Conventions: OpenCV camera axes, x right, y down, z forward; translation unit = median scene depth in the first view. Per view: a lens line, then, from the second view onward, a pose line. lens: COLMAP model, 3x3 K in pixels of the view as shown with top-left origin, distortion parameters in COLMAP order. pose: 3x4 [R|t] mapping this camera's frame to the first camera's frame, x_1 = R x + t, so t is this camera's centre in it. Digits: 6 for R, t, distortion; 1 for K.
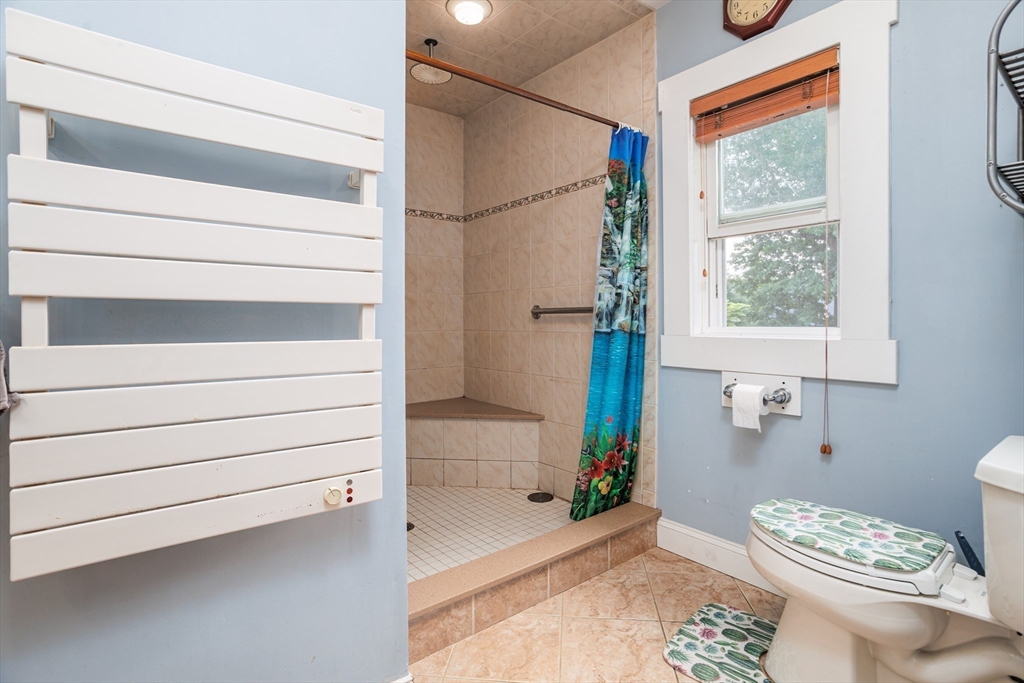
lens RADIAL K [[492.0, 0, 513.5], [0, 492.0, 328.6], [0, 0, 1]] dist [-0.004183, 0.000482]
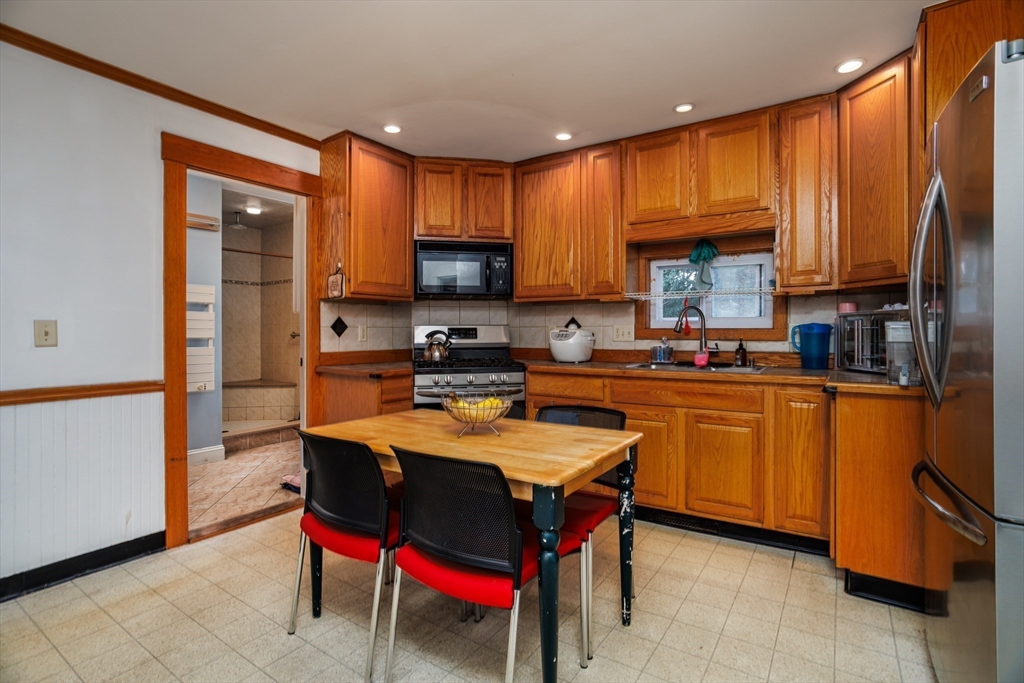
lens RADIAL K [[502.7, 0, 499.3], [0, 502.7, 339.2], [0, 0, 1]] dist [-0.043850, 0.034591]
pose [[0.964445, -0.000871, 0.264282, 0.446944], [0.001186, 0.999999, -0.001034, -0.017238], [-0.264281, 0.001311, 0.964445, -1.749088]]
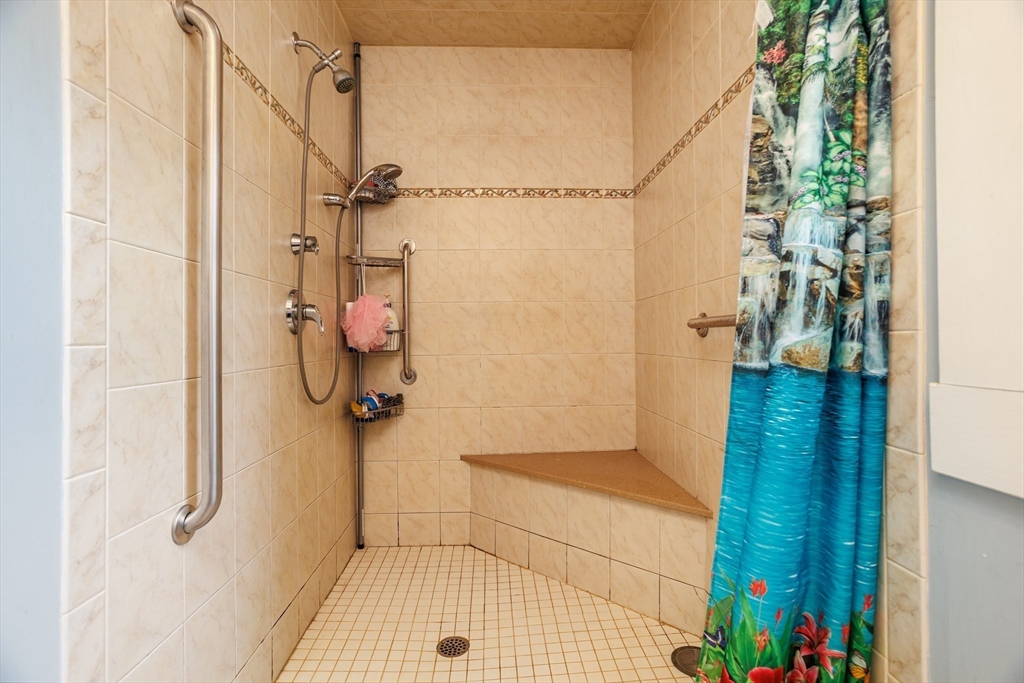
lens RADIAL K [[502.7, 0, 499.3], [0, 502.7, 339.2], [0, 0, 1]] dist [-0.043850, 0.034591]
pose [[0.815854, -0.003212, -0.578248, 0.248282], [-0.003677, 0.999936, -0.010743, -0.012994], [0.578246, 0.010891, 0.815790, 0.523713]]
